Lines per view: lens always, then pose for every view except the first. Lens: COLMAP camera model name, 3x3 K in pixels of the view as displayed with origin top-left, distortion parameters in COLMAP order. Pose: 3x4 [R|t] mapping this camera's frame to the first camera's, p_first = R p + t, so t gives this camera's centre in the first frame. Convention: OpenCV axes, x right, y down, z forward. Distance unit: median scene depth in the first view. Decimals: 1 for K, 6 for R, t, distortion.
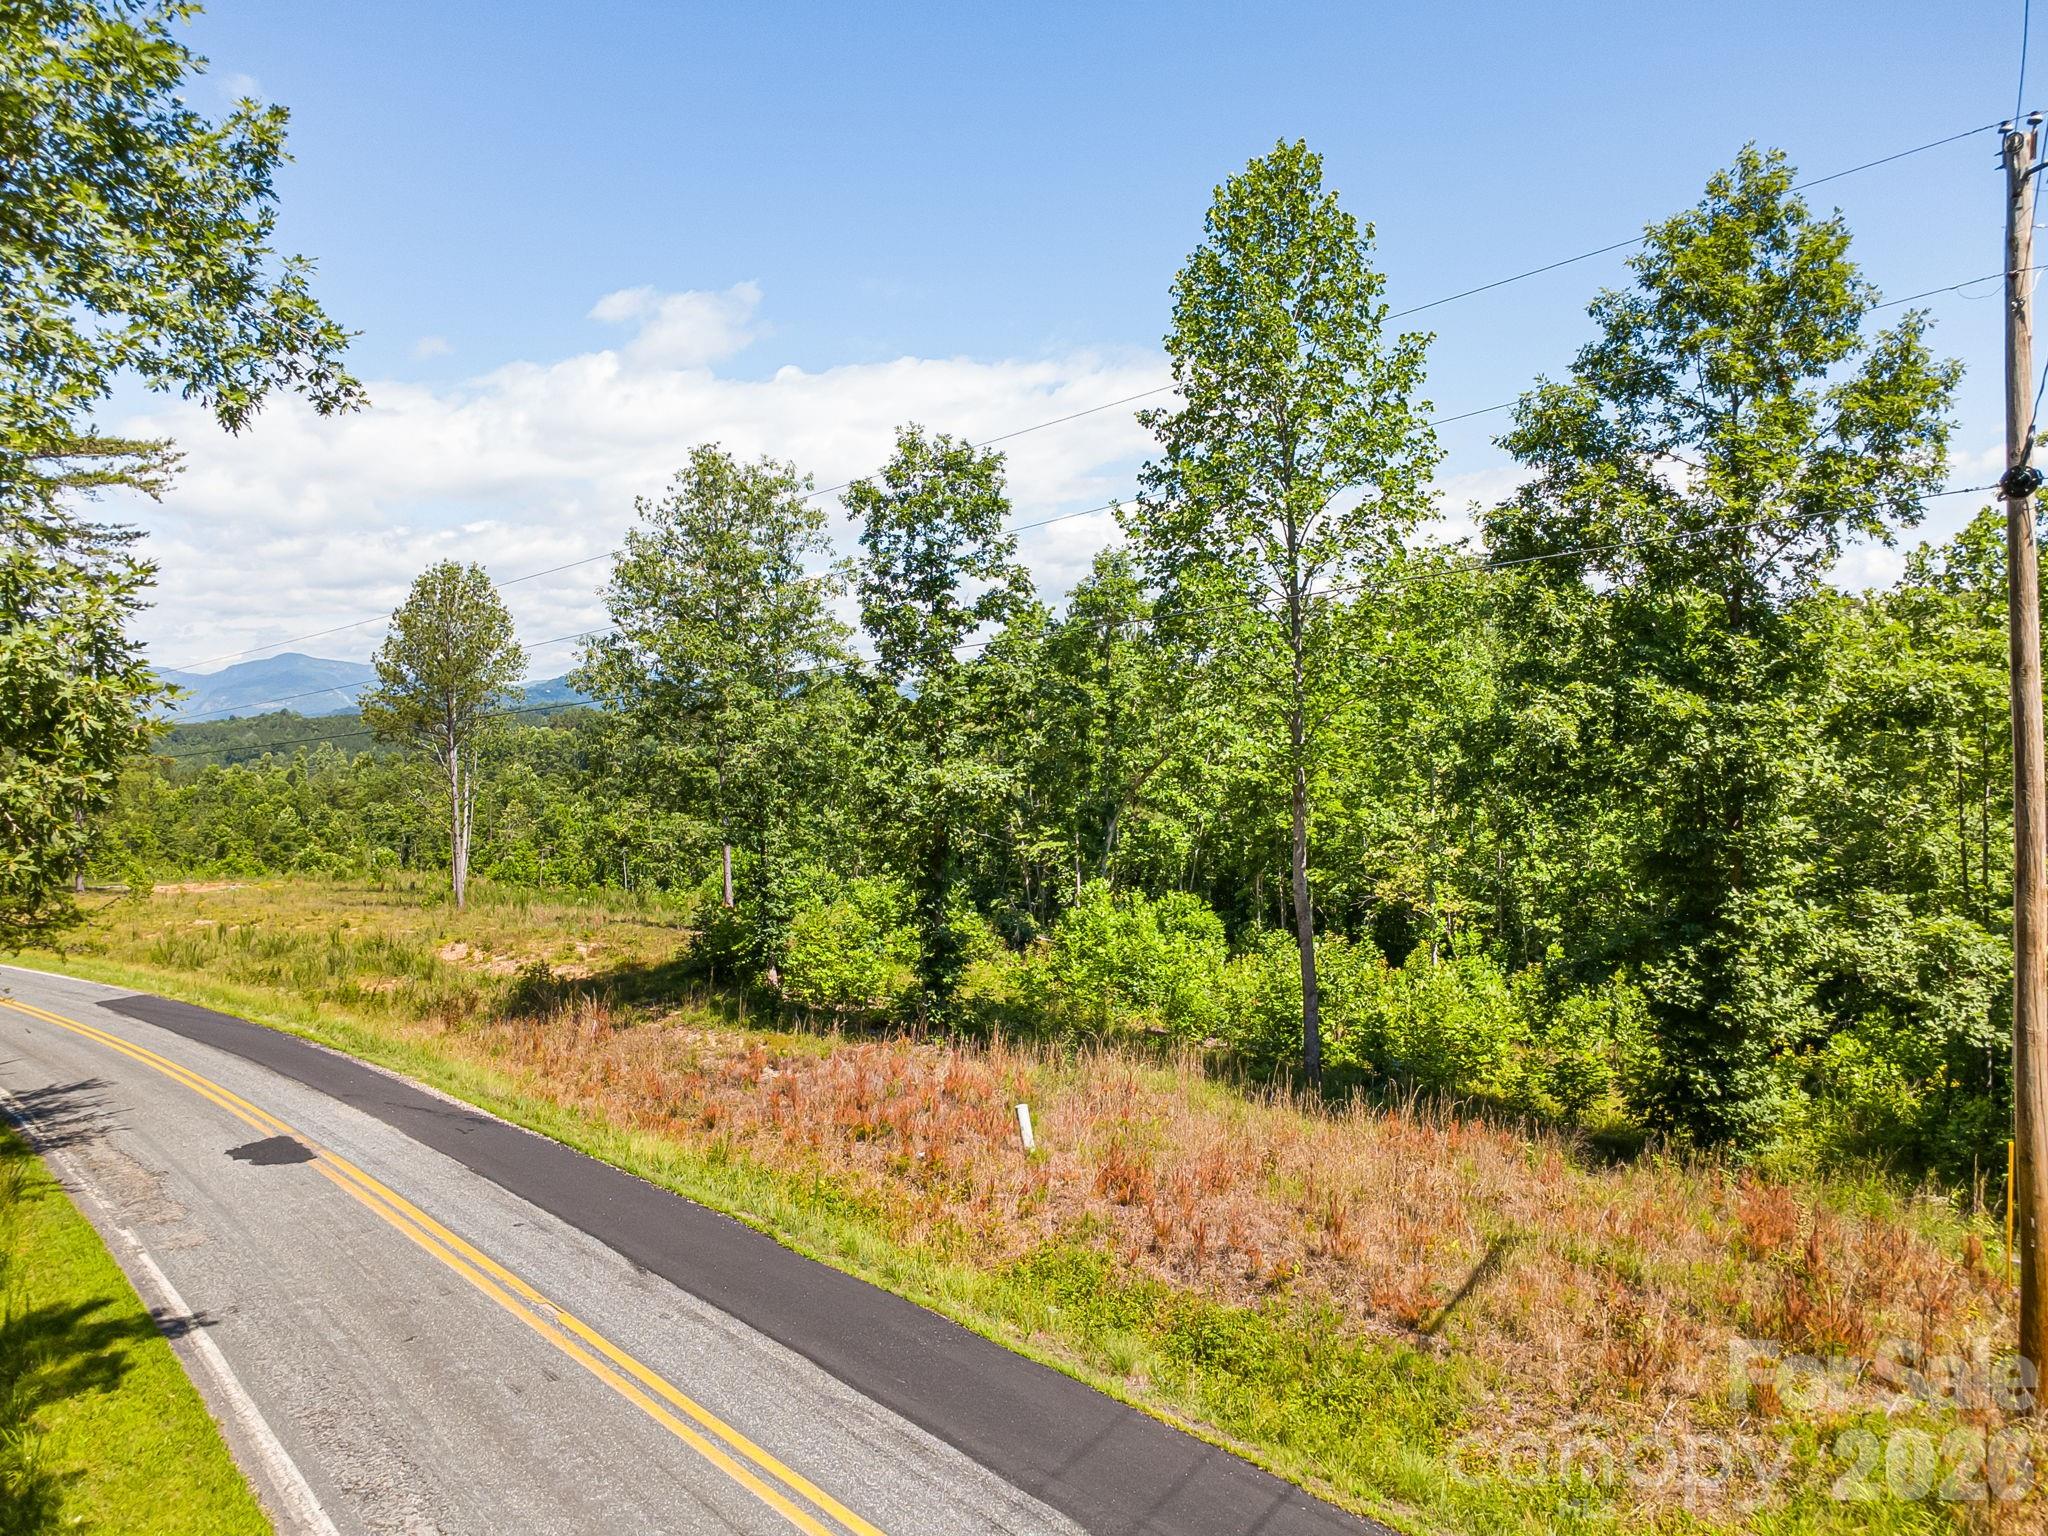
lens RADIAL K [[1458.2, 0, 1025.7], [0, 1458.2, 760.5], [0, 0, 1]] dist [0.005267, 0.003483]
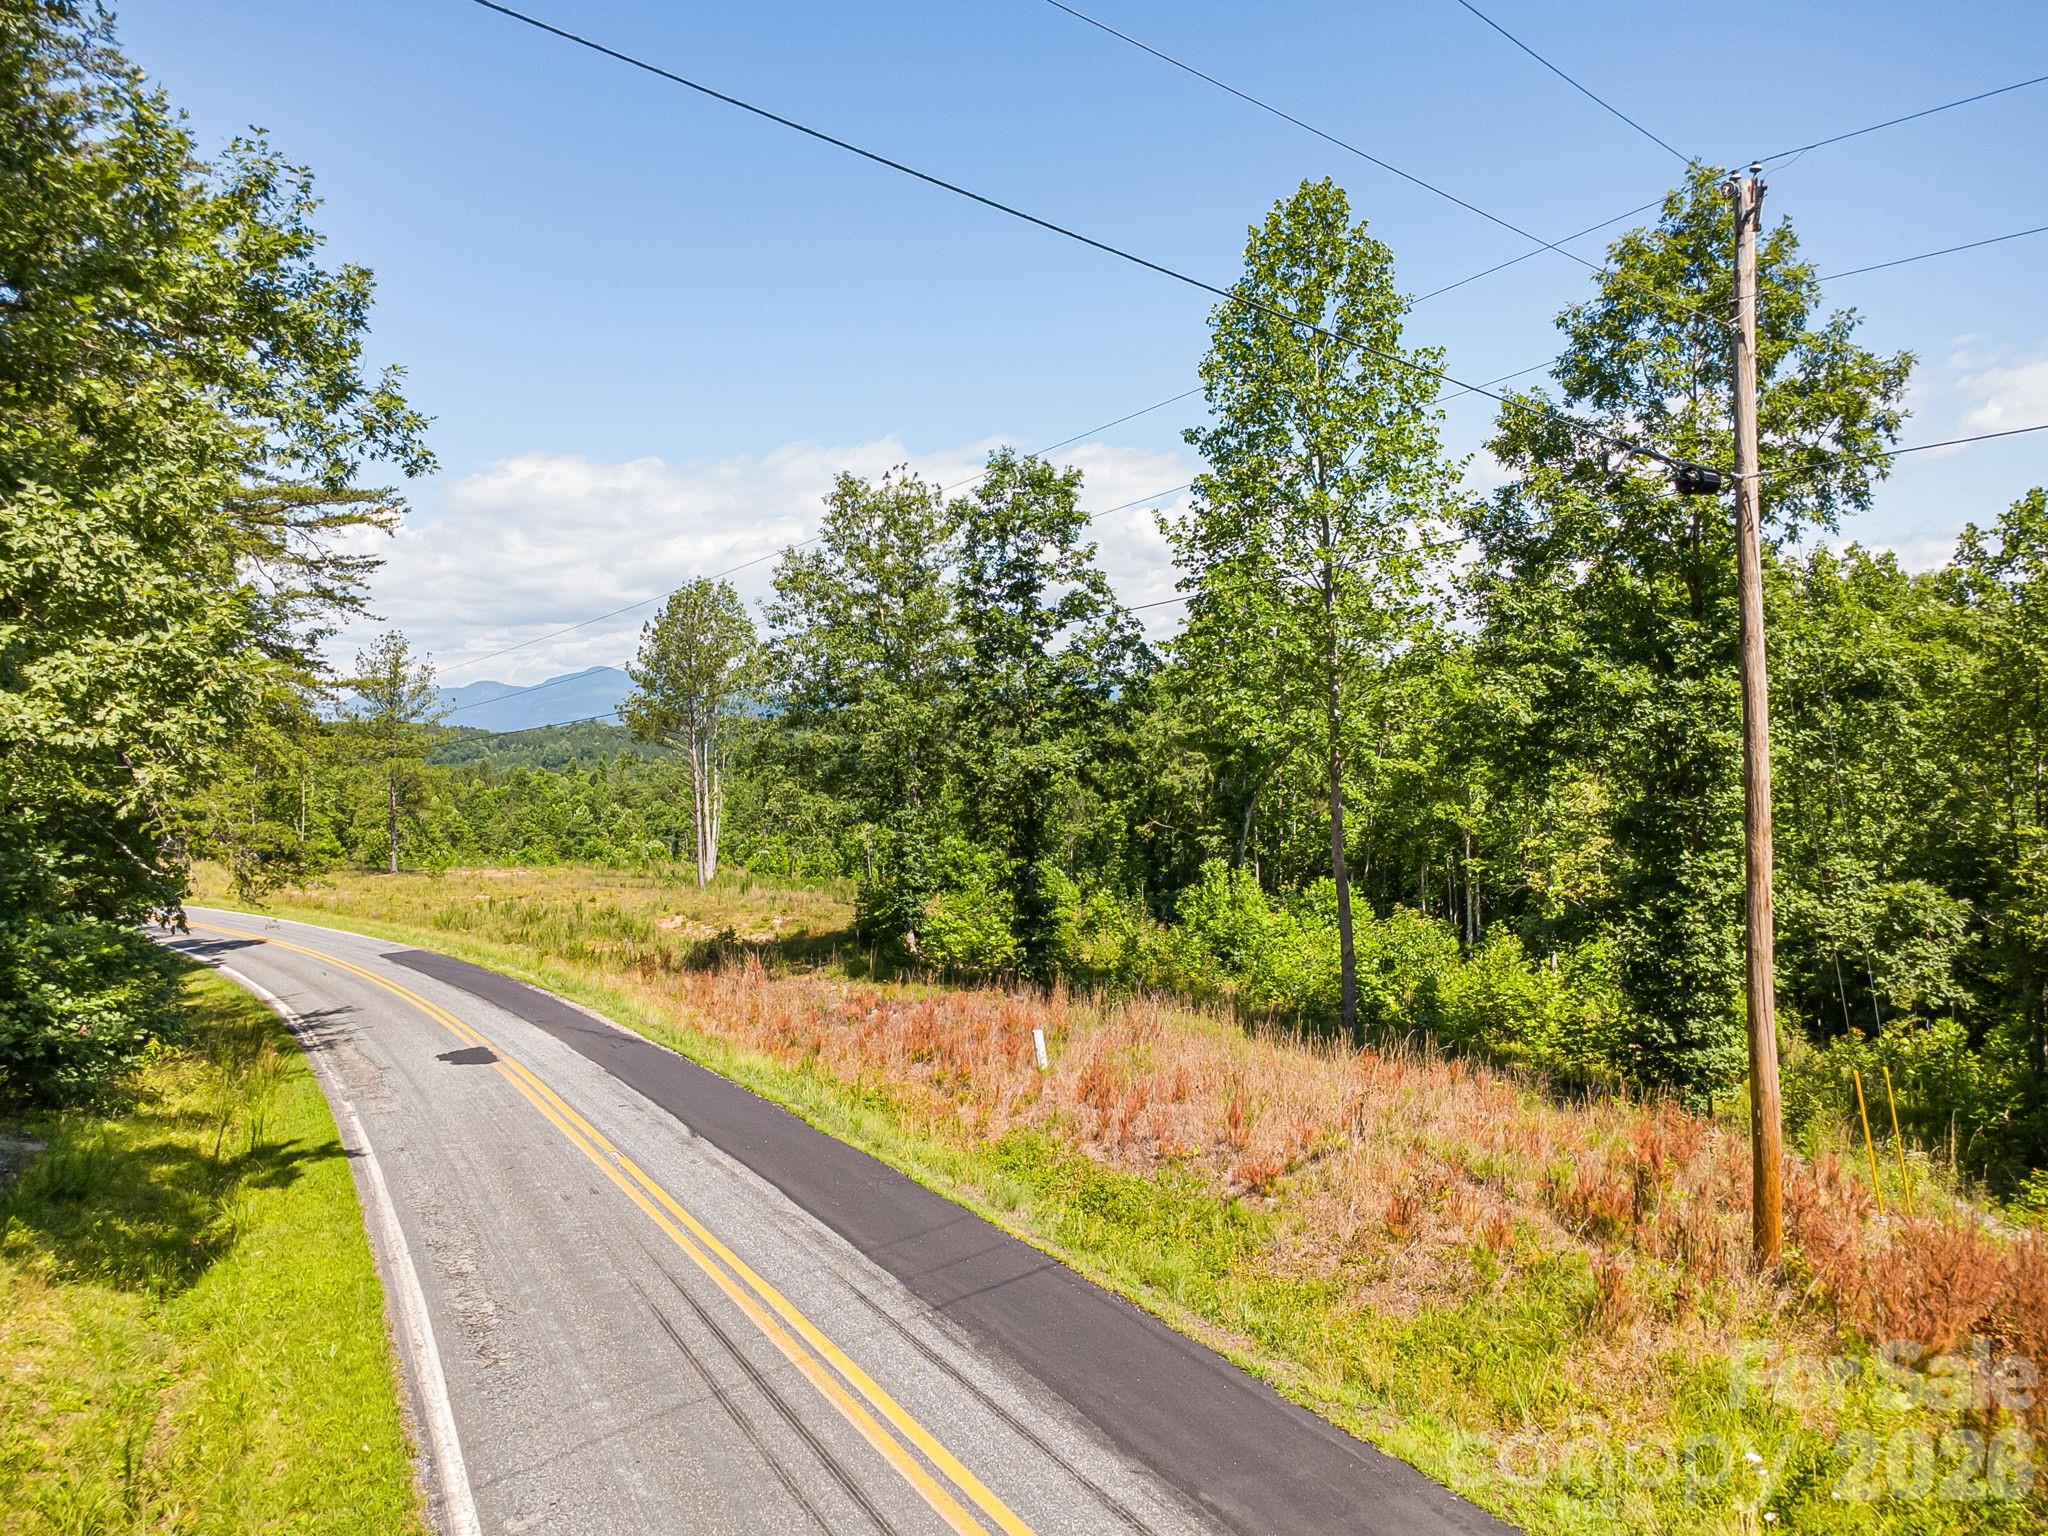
lens RADIAL K [[1449.0, 0, 1016.9], [0, 1449.0, 761.8], [0, 0, 1]] dist [0.006809, 0.001777]
pose [[0.983154, -0.001107, -0.182778, 0.150757], [0.000687, 0.999997, -0.002357, 0.018007], [0.182780, 0.002192, 0.983151, -0.115493]]
